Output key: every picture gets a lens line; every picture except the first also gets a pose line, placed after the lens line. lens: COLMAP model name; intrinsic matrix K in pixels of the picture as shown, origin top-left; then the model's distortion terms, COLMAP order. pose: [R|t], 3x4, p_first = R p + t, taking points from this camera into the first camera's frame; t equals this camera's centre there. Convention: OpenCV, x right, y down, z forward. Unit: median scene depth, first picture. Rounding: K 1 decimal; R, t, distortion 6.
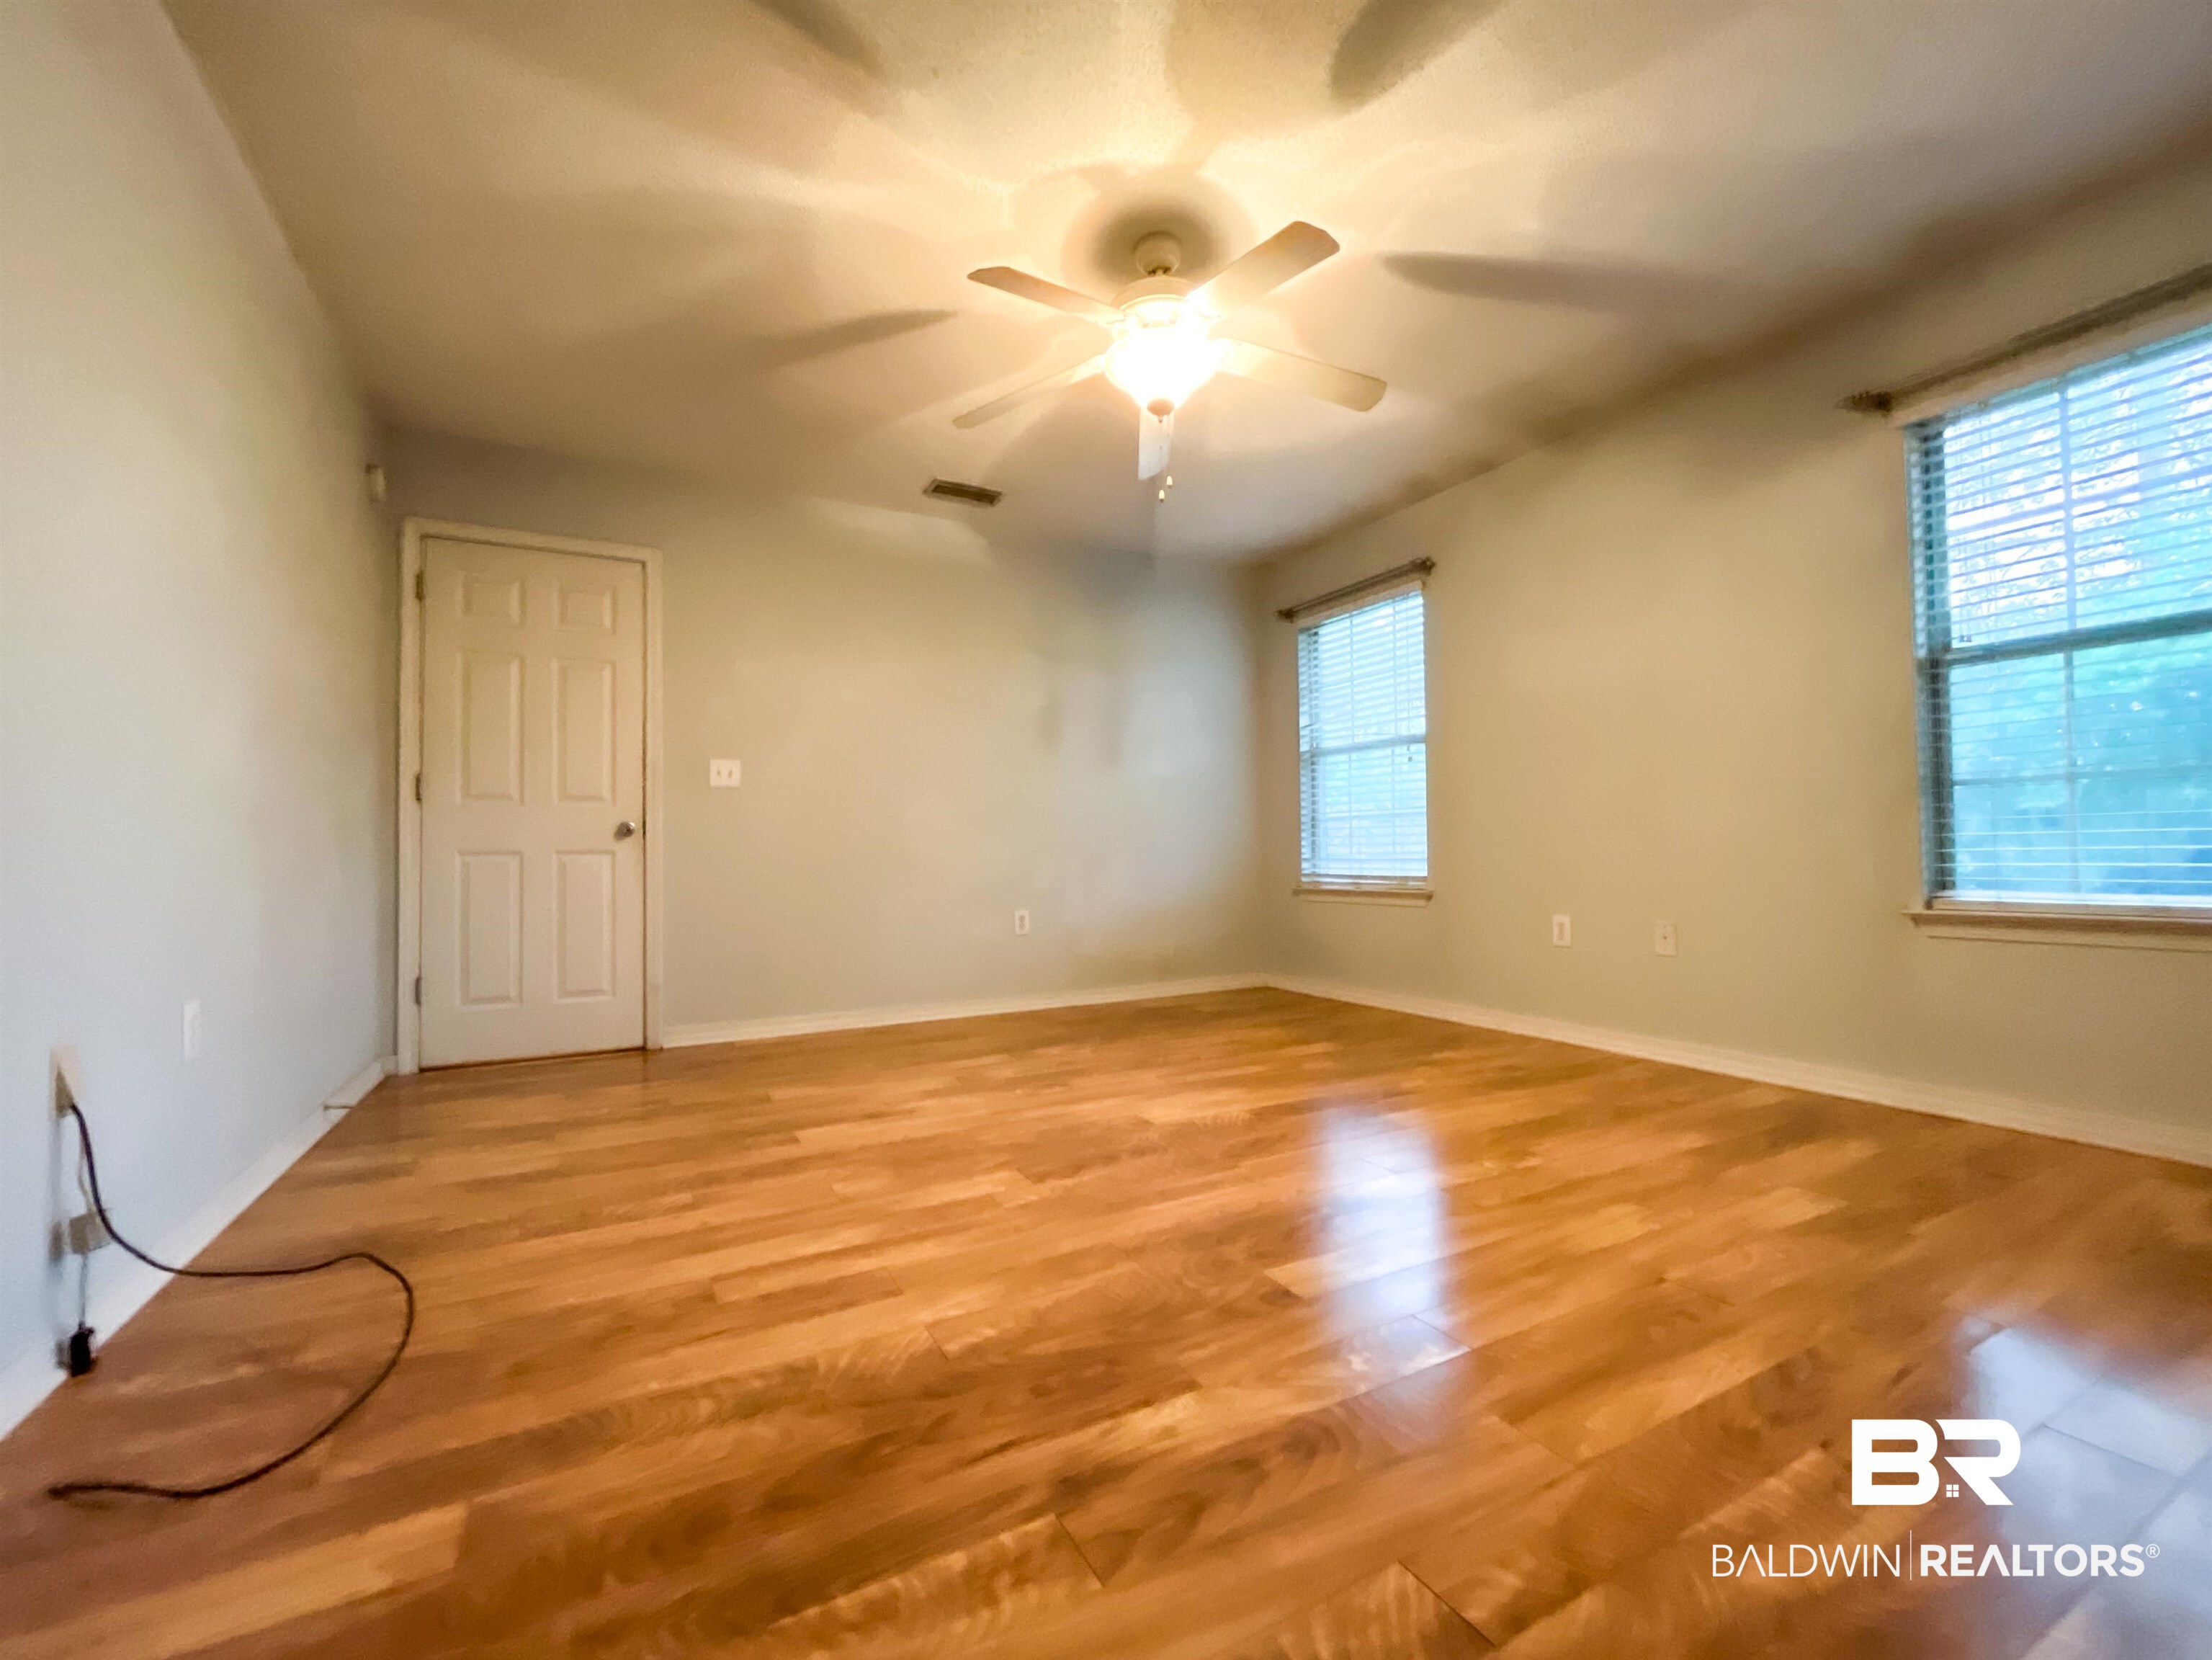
lens RADIAL K [[901.5, 0, 1110.3], [0, 901.5, 830.8], [0, 0, 1]] dist [-0.001352, 0.000395]
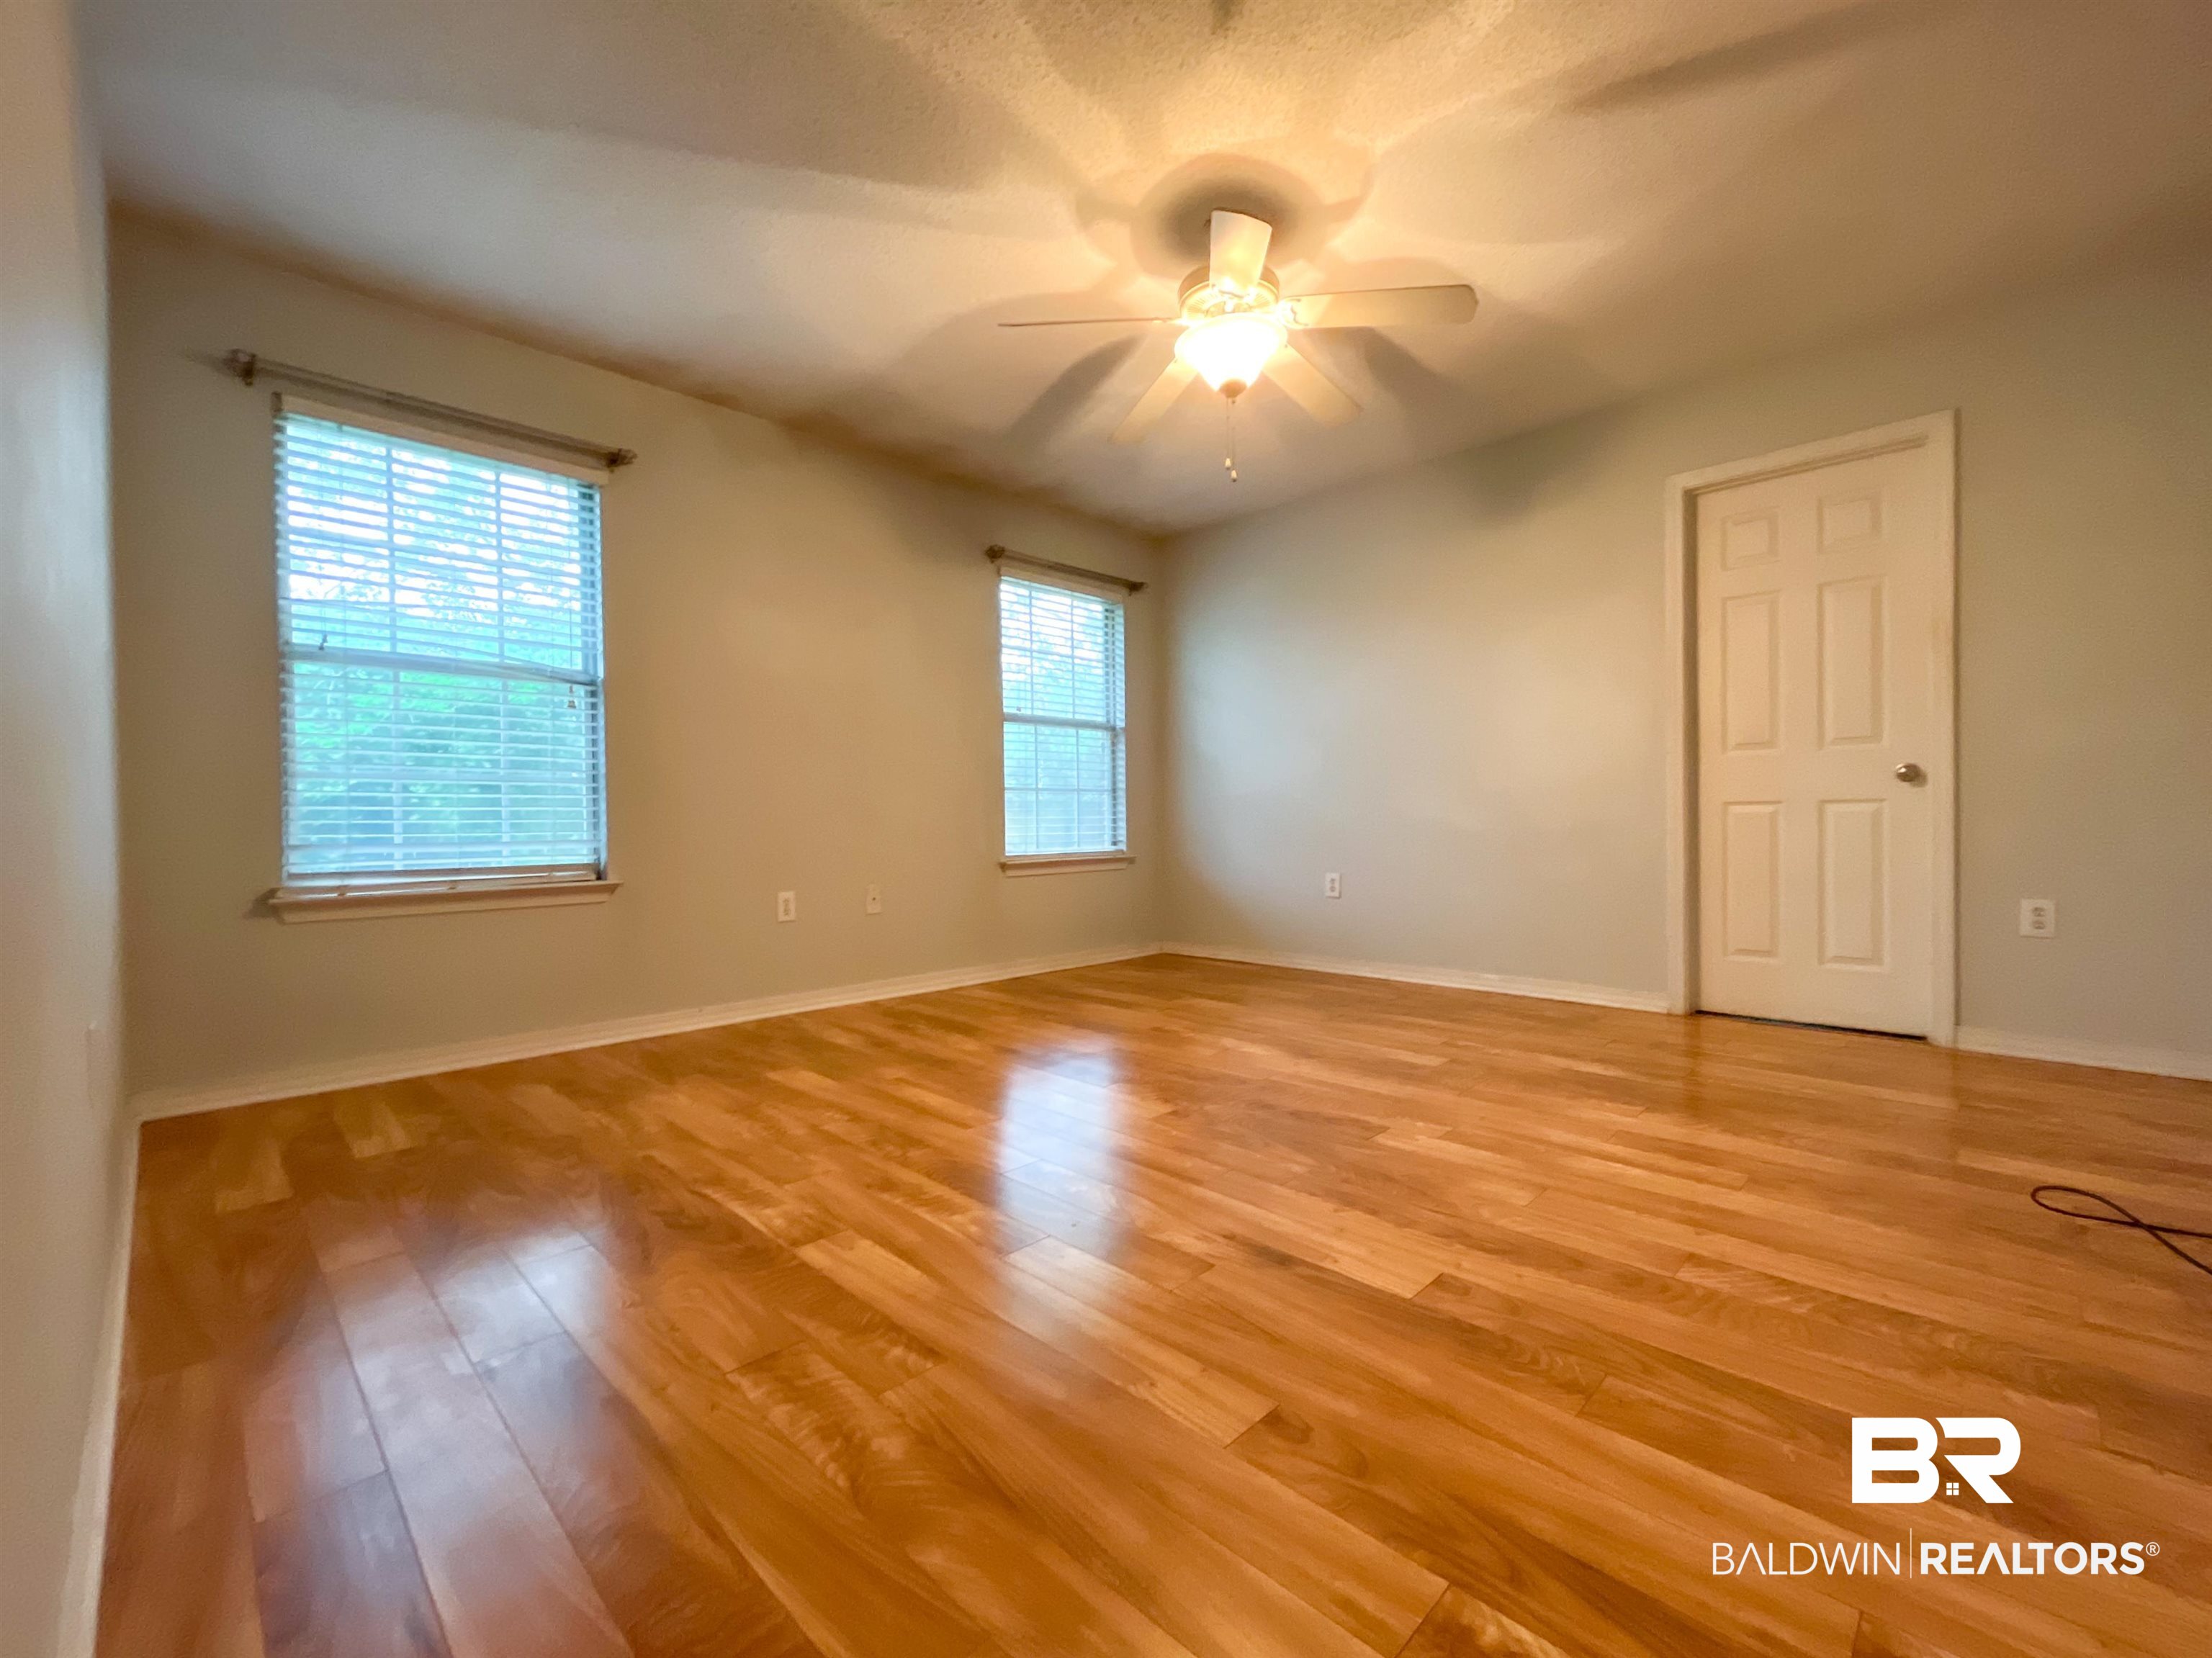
lens RADIAL K [[901.3, 0, 1114.4], [0, 901.3, 835.6], [0, 0, 1]] dist [-0.001352, 0.000395]
pose [[-0.274937, -0.001456, 0.961461, -0.995180], [-0.011347, 0.999934, -0.001731, 0.047232], [-0.961395, -0.011386, -0.274936, 1.568481]]
